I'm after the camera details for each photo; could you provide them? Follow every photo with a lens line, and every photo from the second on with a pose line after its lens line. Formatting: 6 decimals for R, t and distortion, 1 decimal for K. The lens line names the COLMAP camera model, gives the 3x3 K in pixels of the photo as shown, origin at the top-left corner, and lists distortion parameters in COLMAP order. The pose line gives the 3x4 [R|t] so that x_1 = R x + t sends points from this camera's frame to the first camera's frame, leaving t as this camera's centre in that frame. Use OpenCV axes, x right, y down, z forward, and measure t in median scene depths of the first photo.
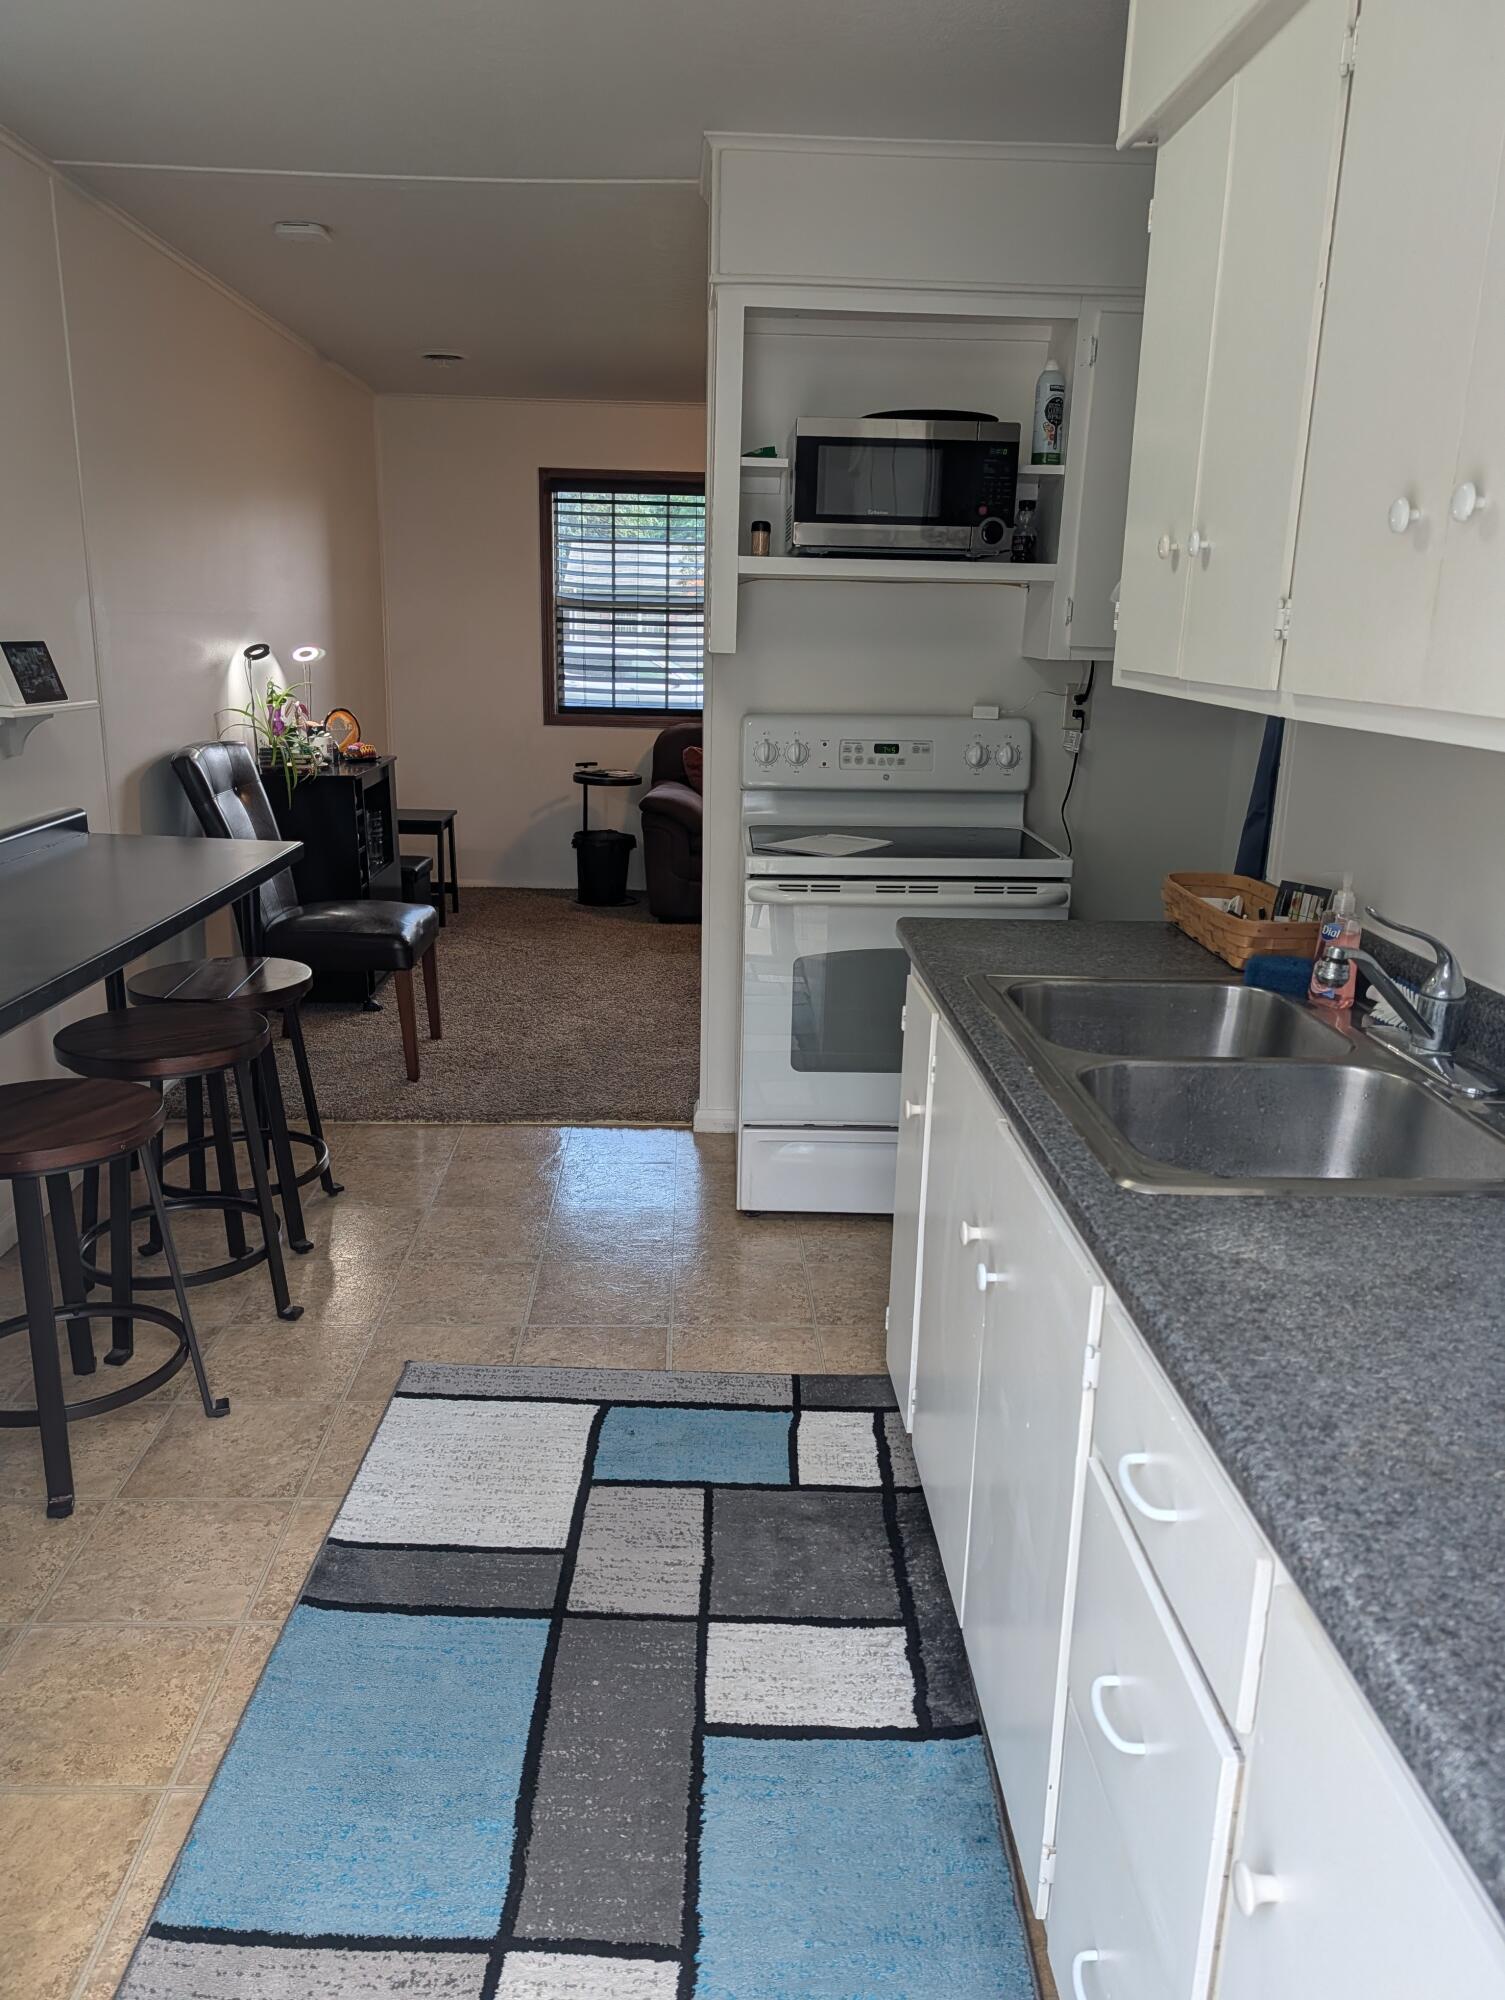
lens RADIAL K [[1499.8, 0, 739.7], [0, 1499.8, 1010.8], [0, 0, 1]] dist [-0.011417, -0.000718]
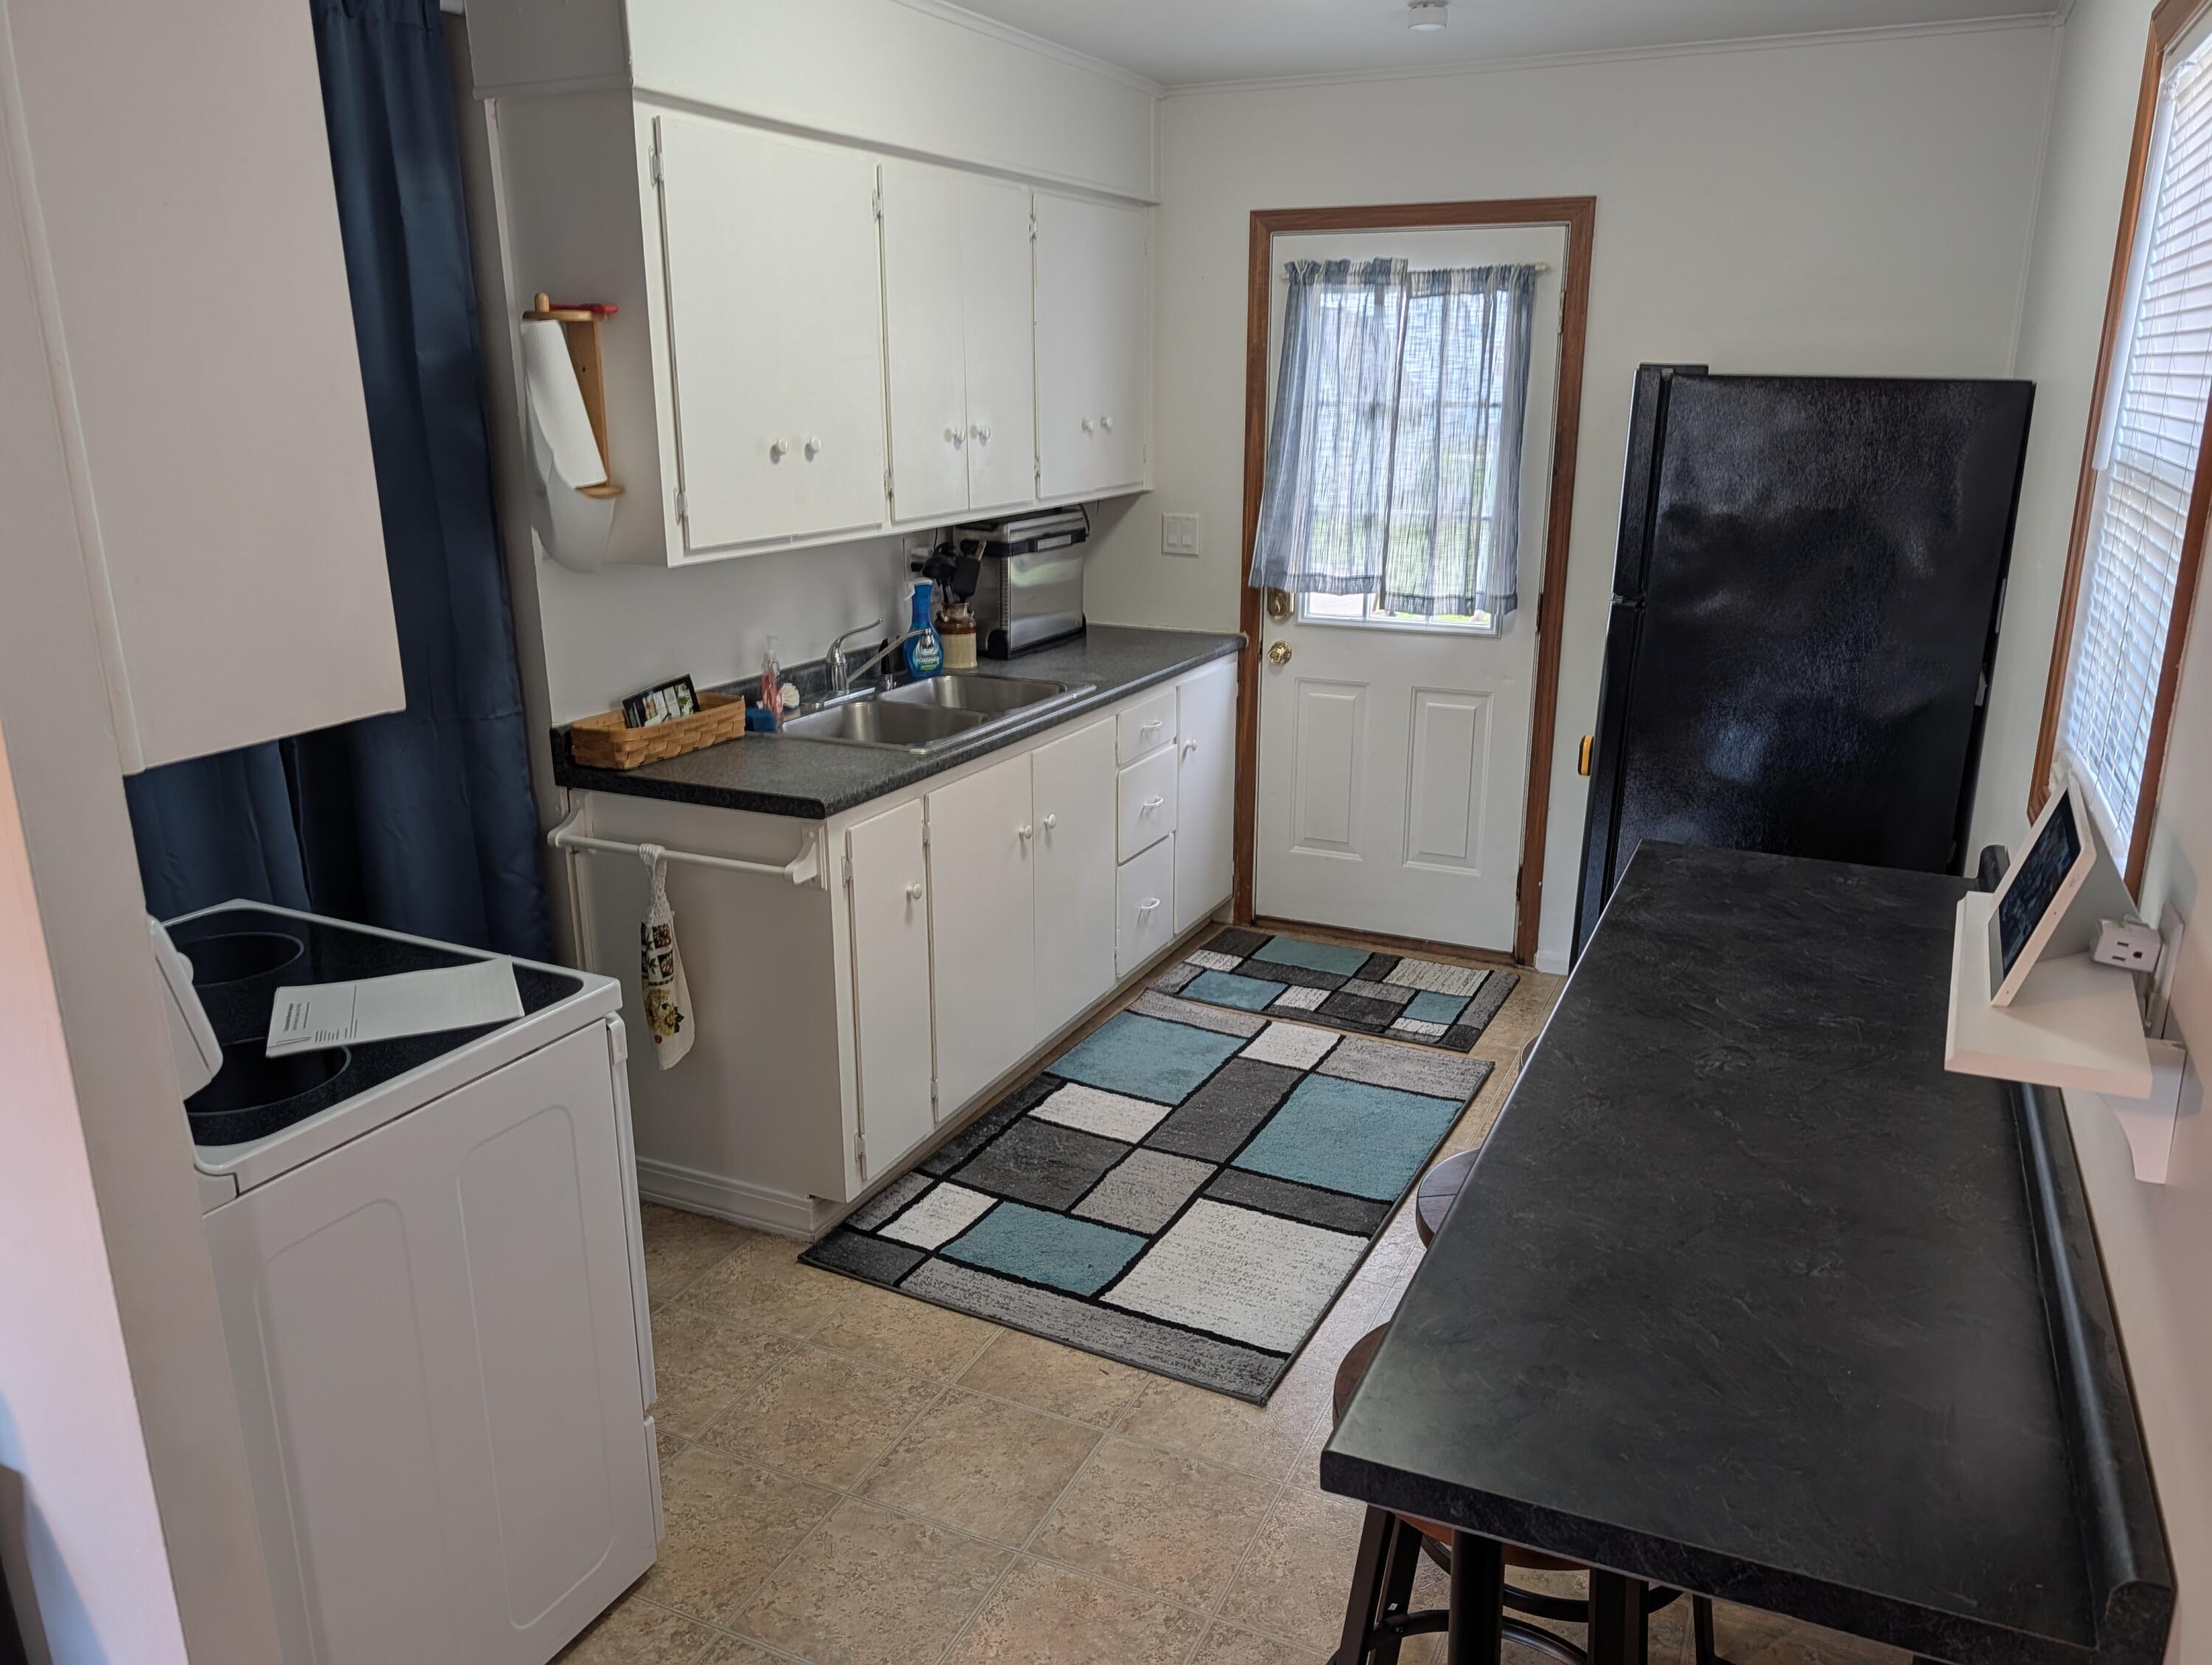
lens RADIAL K [[1568.8, 0, 1105.0], [0, 1568.8, 834.0], [0, 0, 1]] dist [0.003032, -0.004626]
pose [[-0.894950, -0.145314, 0.421839, -0.623287], [0.092495, 0.864508, 0.494034, -0.663926], [-0.436473, 0.481154, -0.760251, 2.070519]]
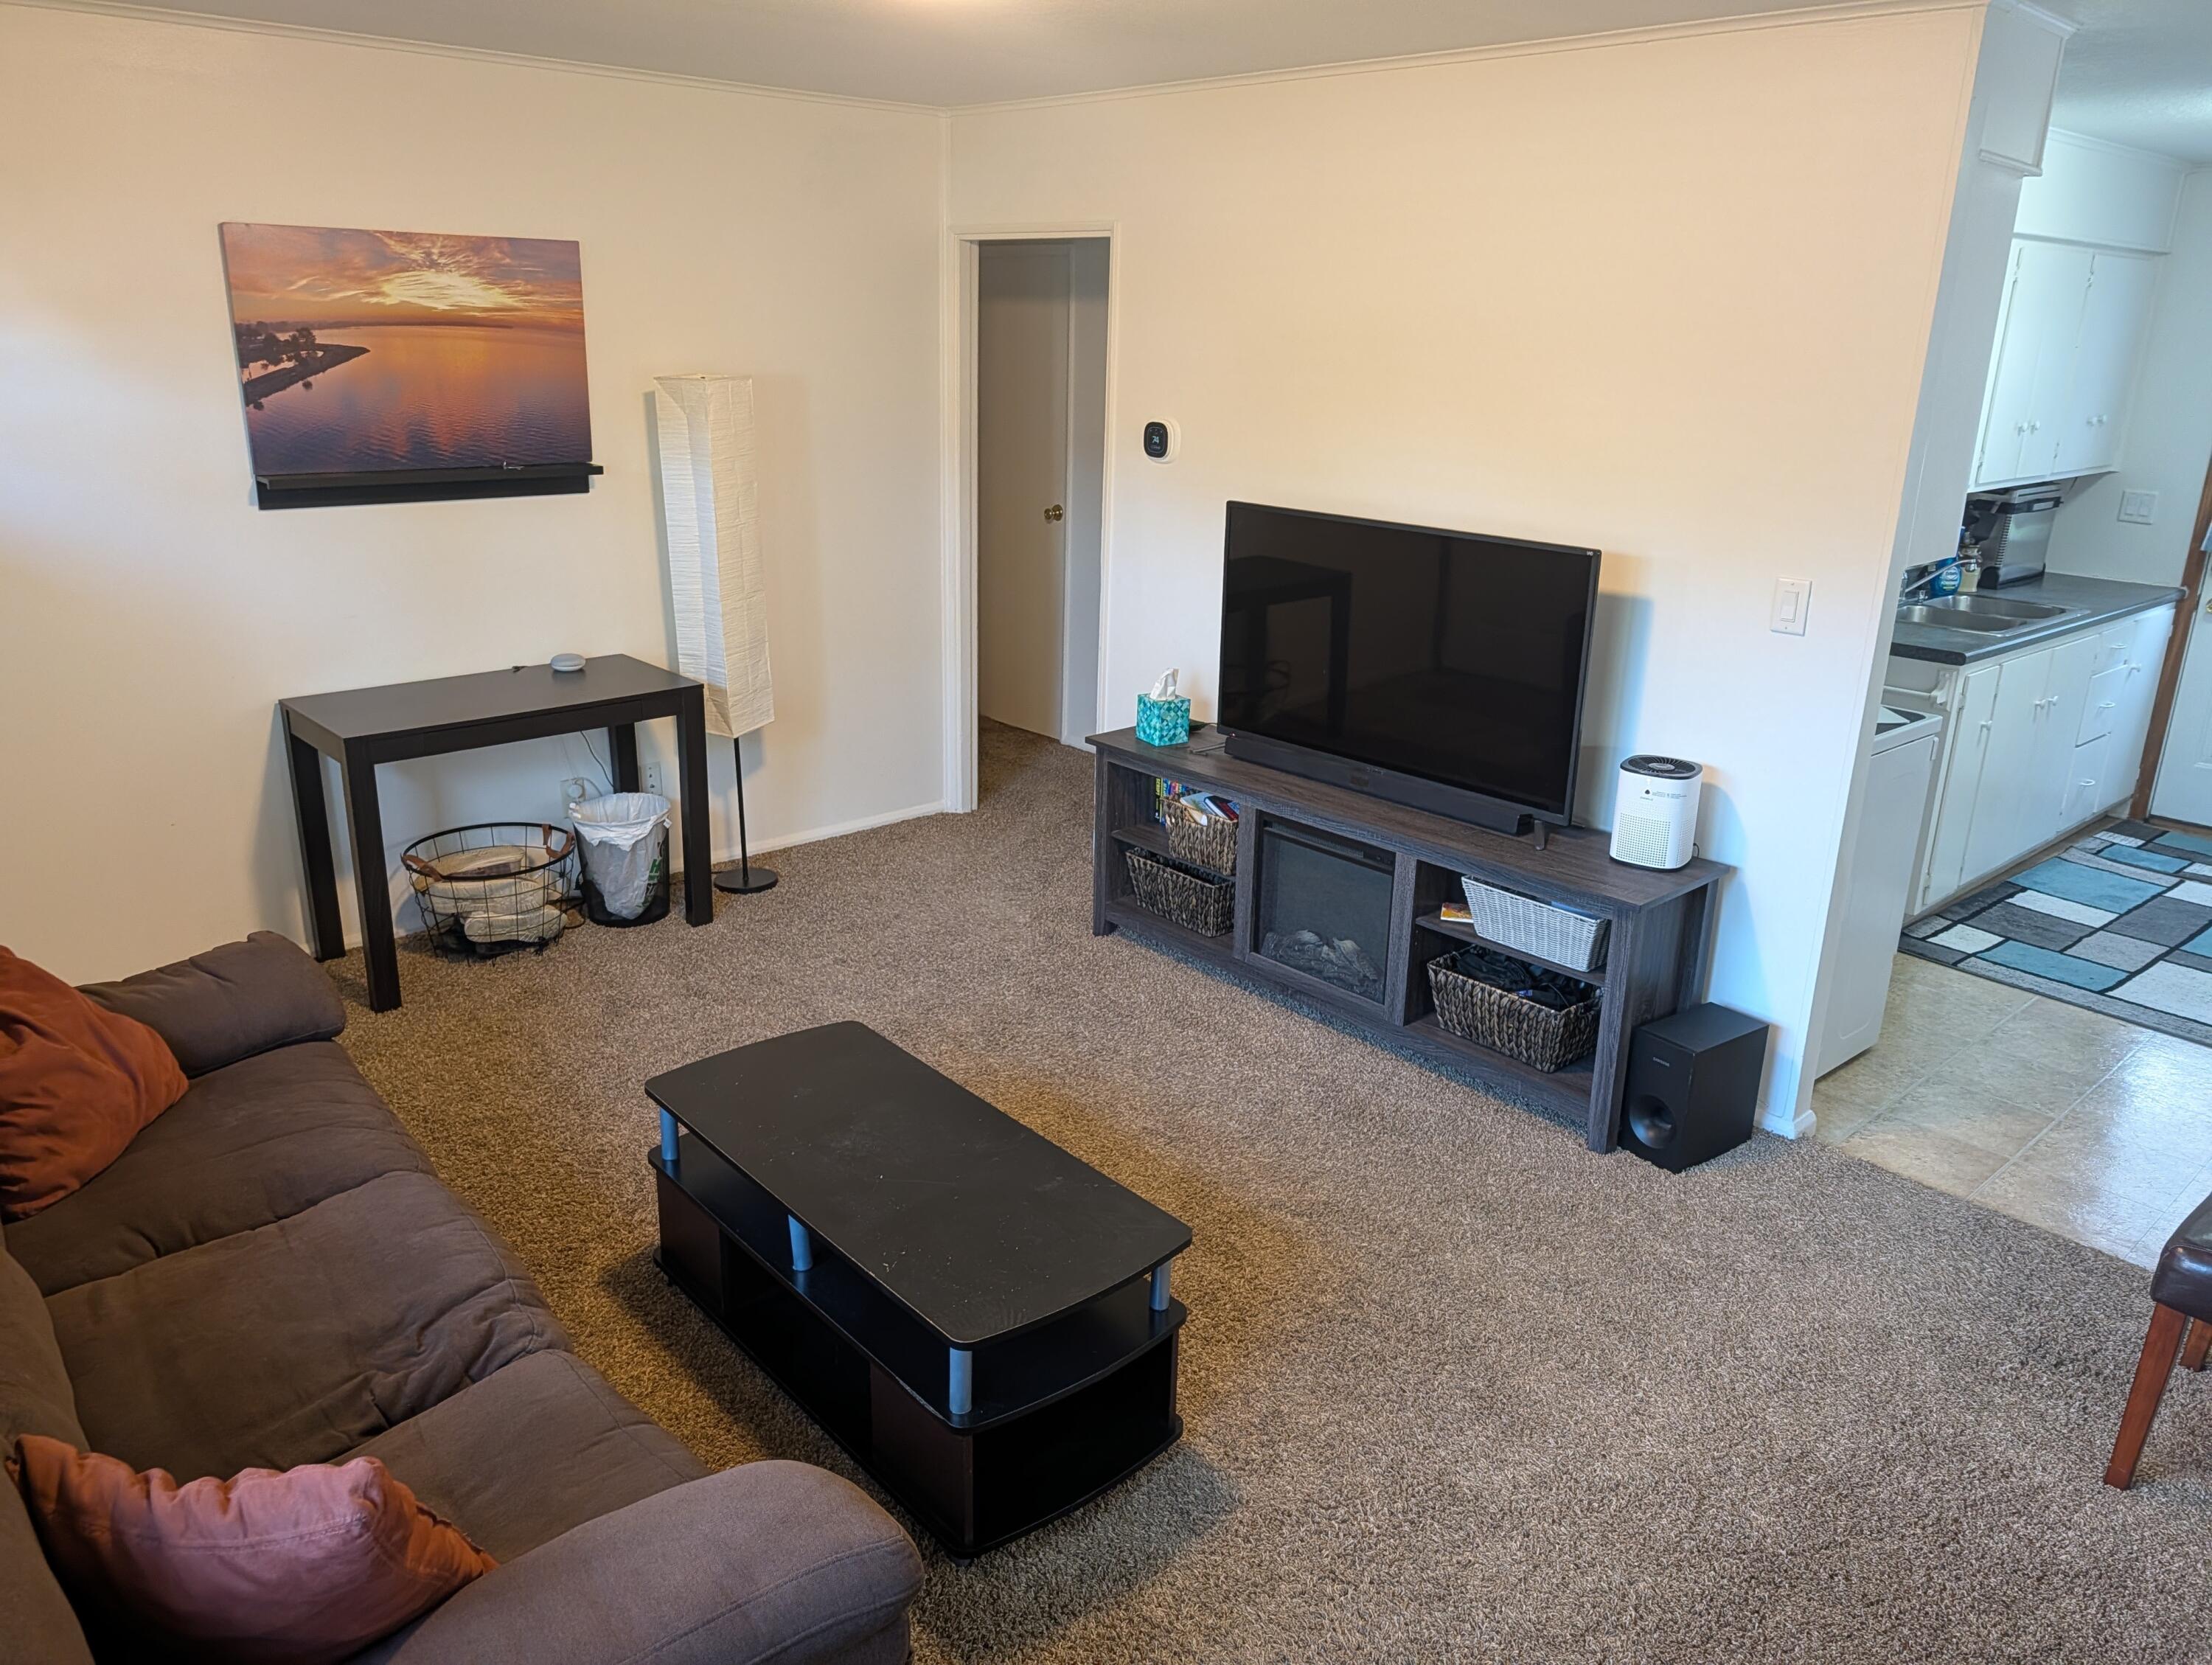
lens RADIAL K [[1568.8, 0, 1096.1], [0, 1568.8, 811.4], [0, 0, 1]] dist [0.003032, -0.004626]
pose [[-0.651329, -0.260258, 0.712767, -0.658820], [0.154229, 0.874325, 0.460184, -1.027513], [-0.742957, 0.409660, -0.529333, 3.225911]]
